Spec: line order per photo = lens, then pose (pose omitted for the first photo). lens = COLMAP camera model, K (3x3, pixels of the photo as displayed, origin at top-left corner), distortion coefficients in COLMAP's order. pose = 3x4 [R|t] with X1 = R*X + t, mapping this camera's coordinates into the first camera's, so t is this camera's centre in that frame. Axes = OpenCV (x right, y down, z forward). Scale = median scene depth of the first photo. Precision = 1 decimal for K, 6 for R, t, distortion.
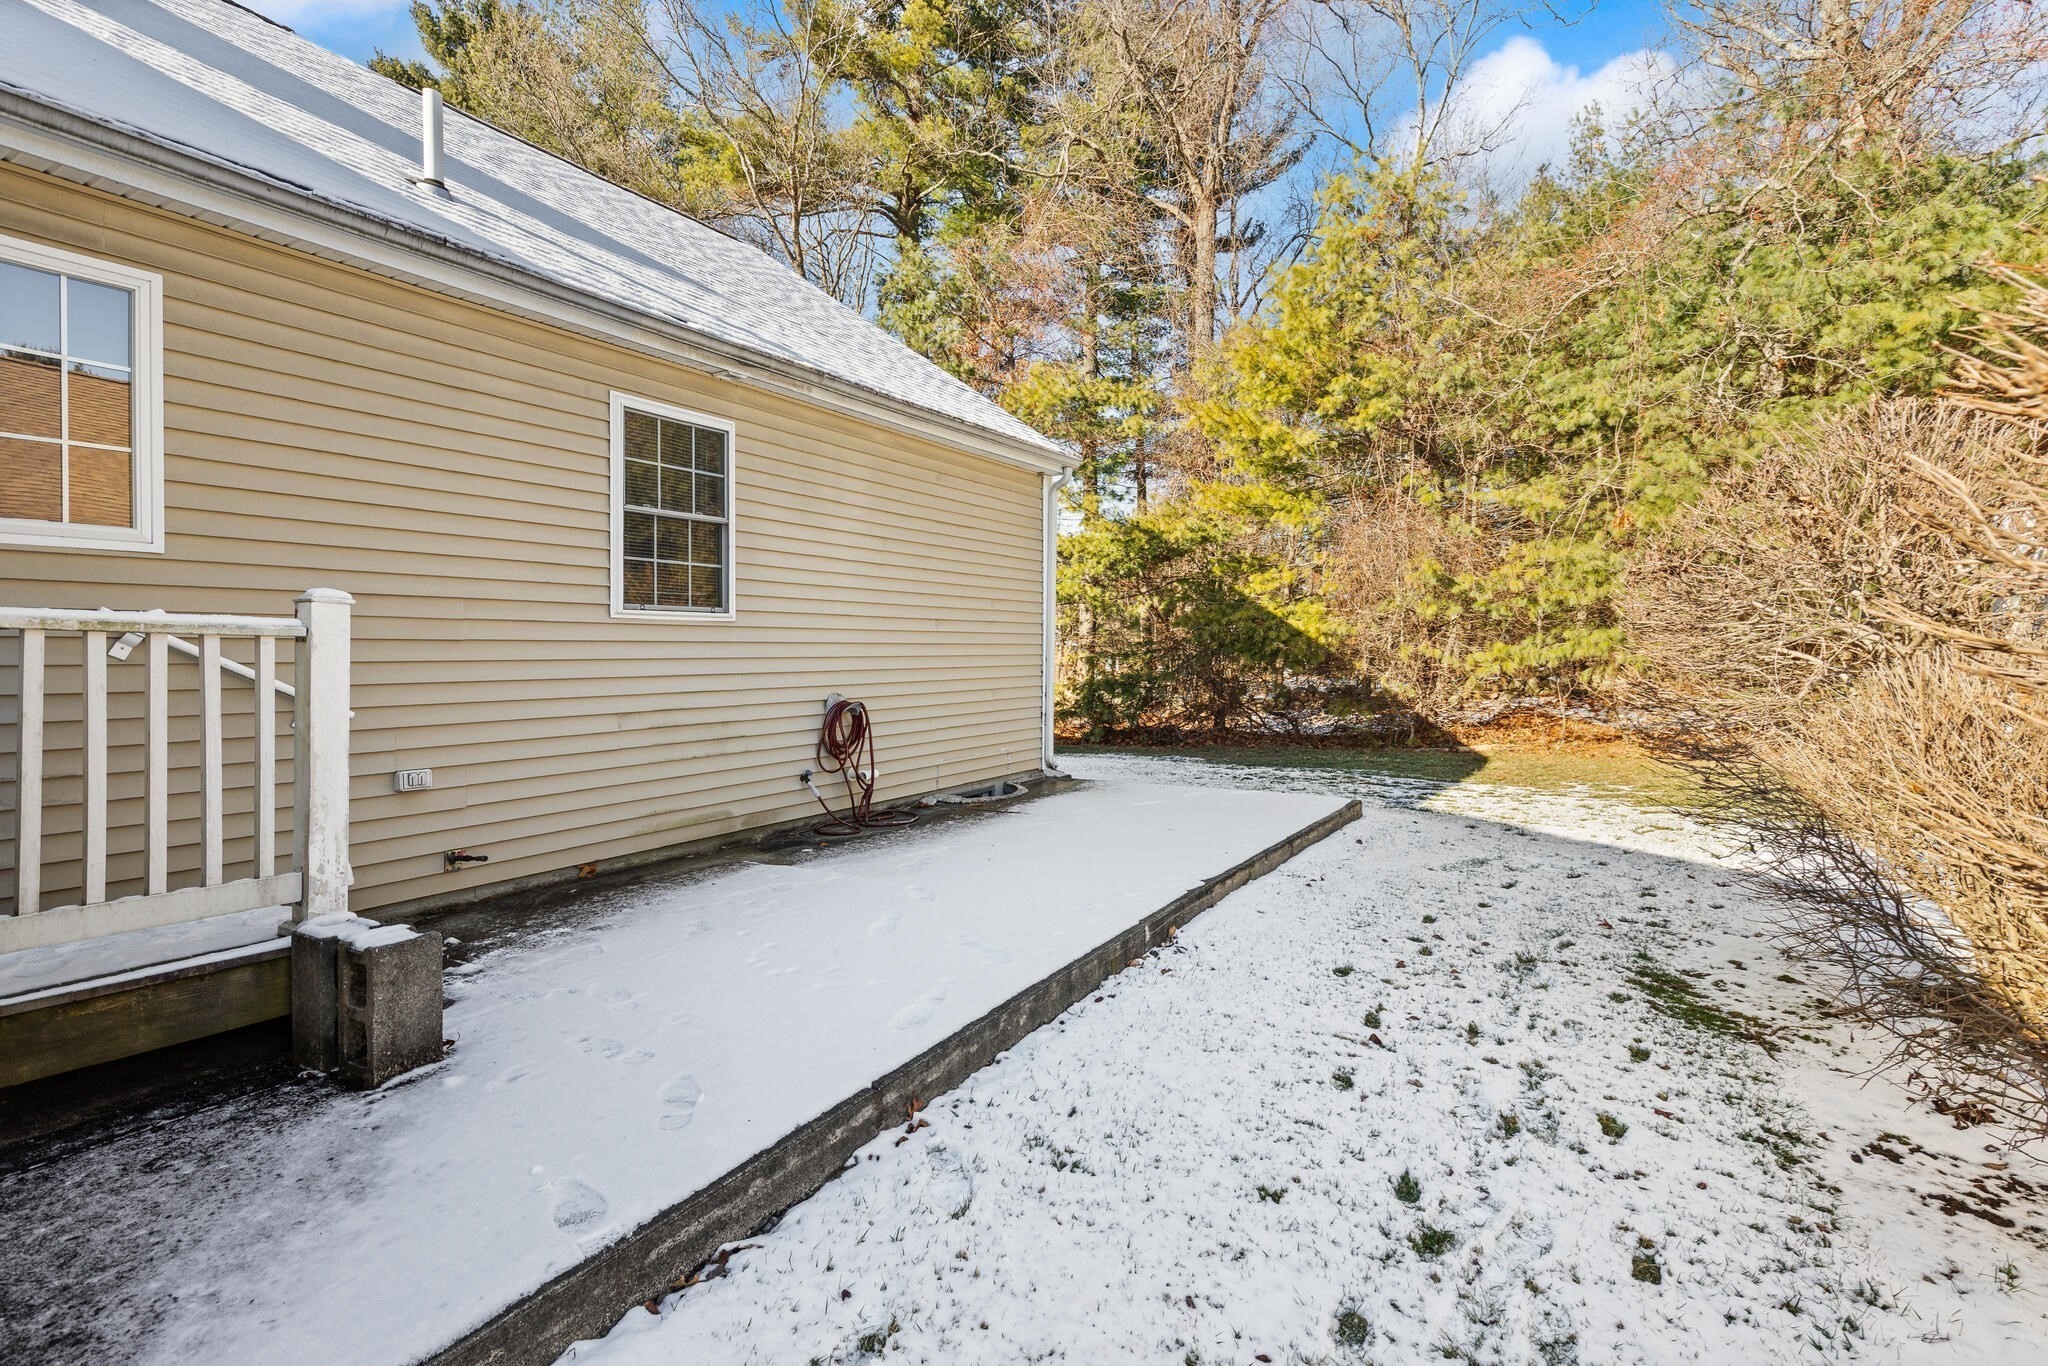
lens RADIAL K [[940.6, 0, 1028.4], [0, 940.6, 651.7], [0, 0, 1]] dist [0.006746, -0.000340]
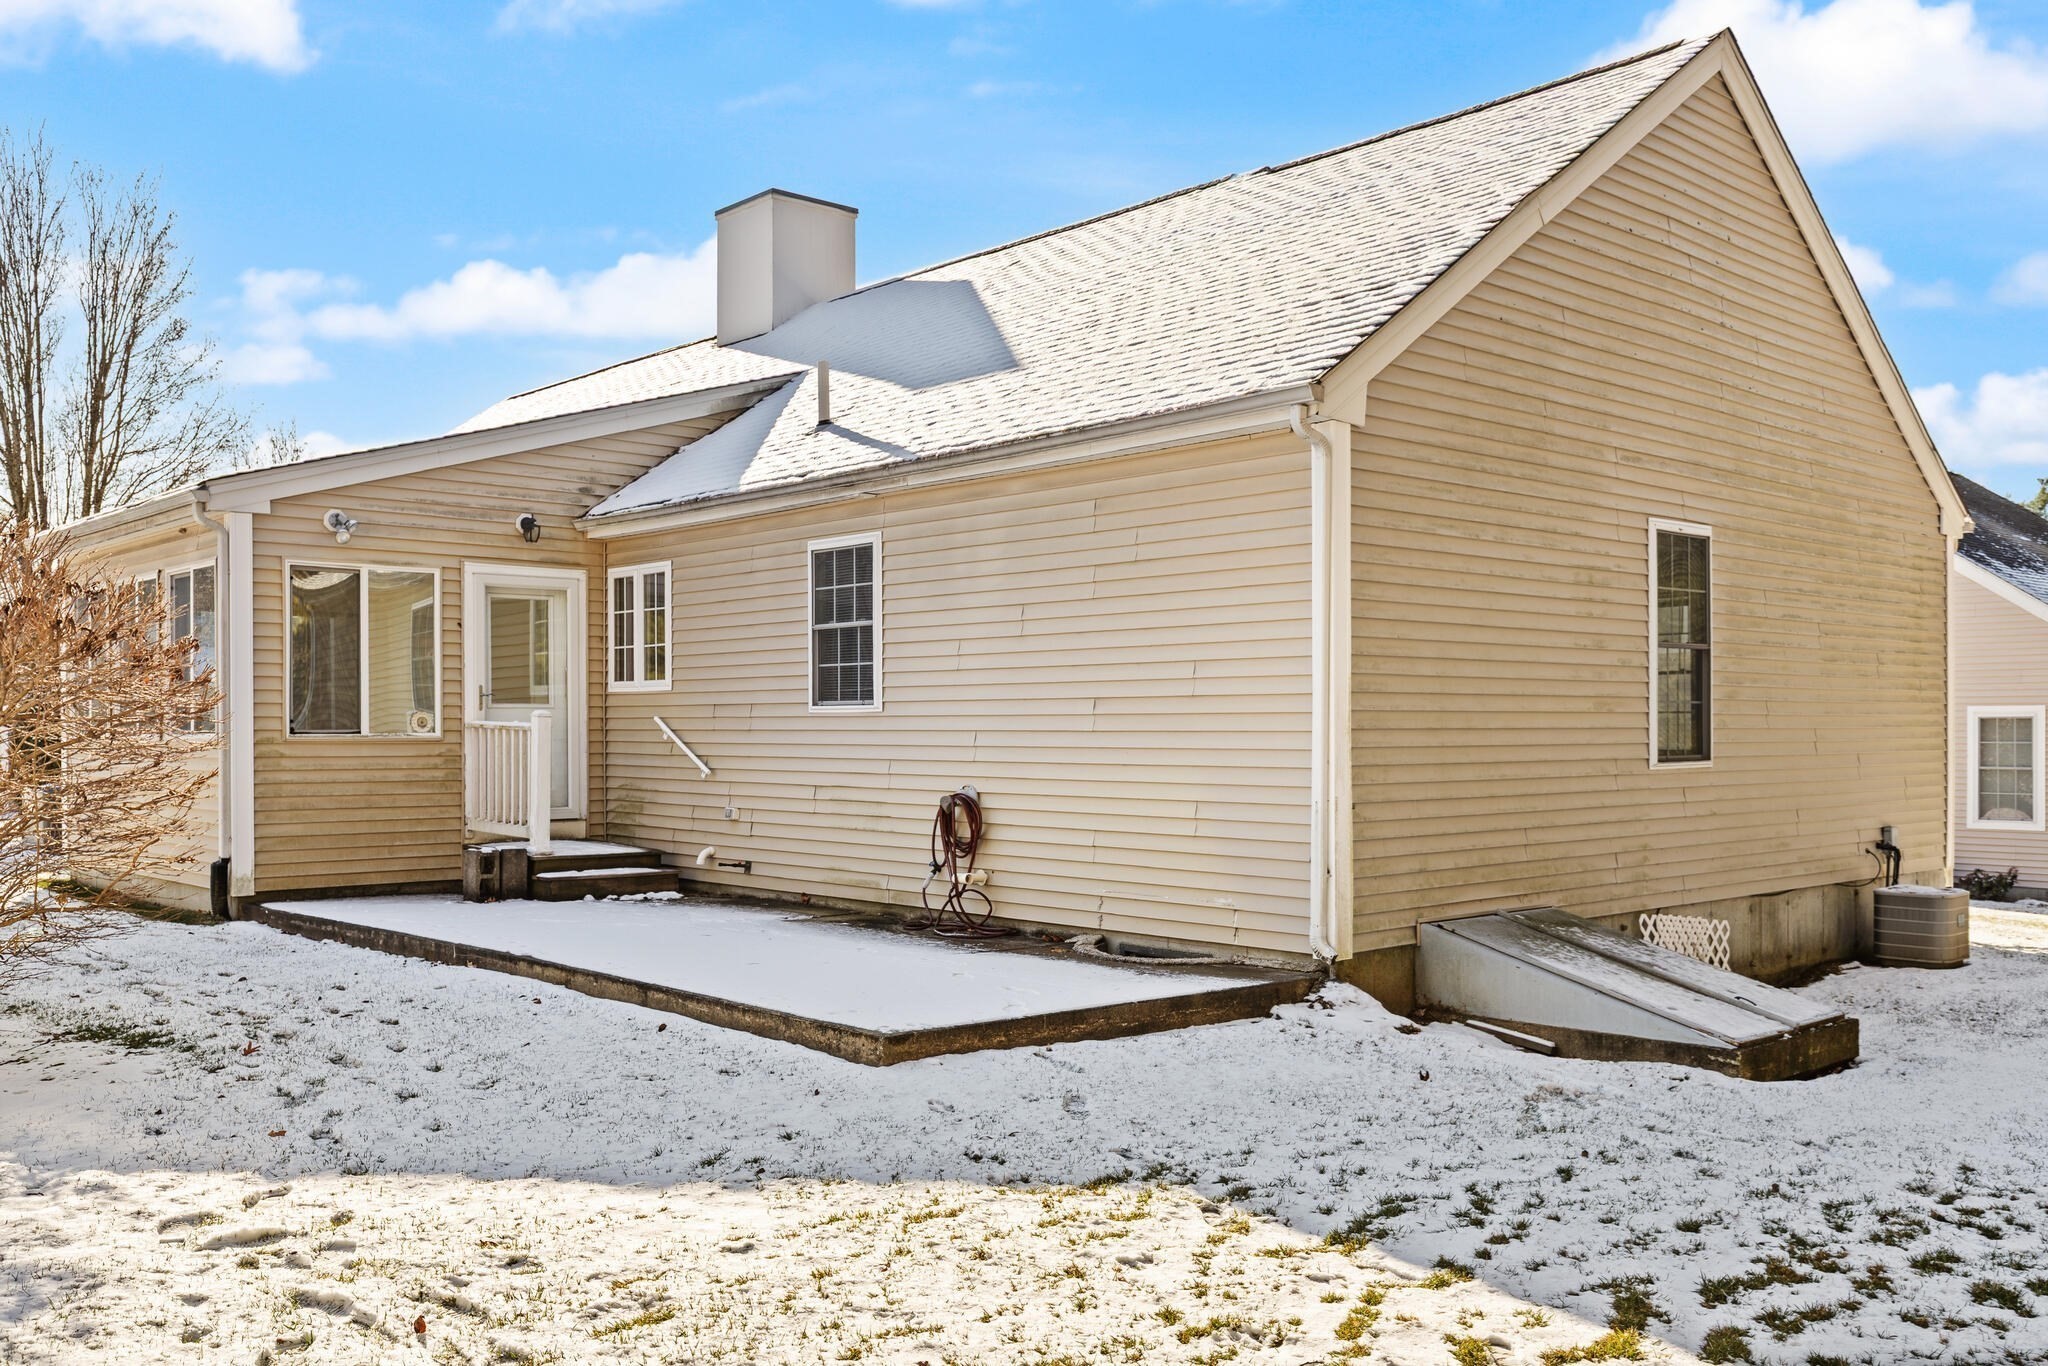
lens RADIAL K [[1738.8, 0, 1023.8], [0, 1738.8, 731.5], [0, 0, 1]] dist [-0.000904, -0.000276]
pose [[-0.261918, 0.003905, -0.965082, 1.669086], [-0.002260, 0.999987, 0.004659, -0.019964], [0.965087, 0.003401, -0.261906, 1.755663]]
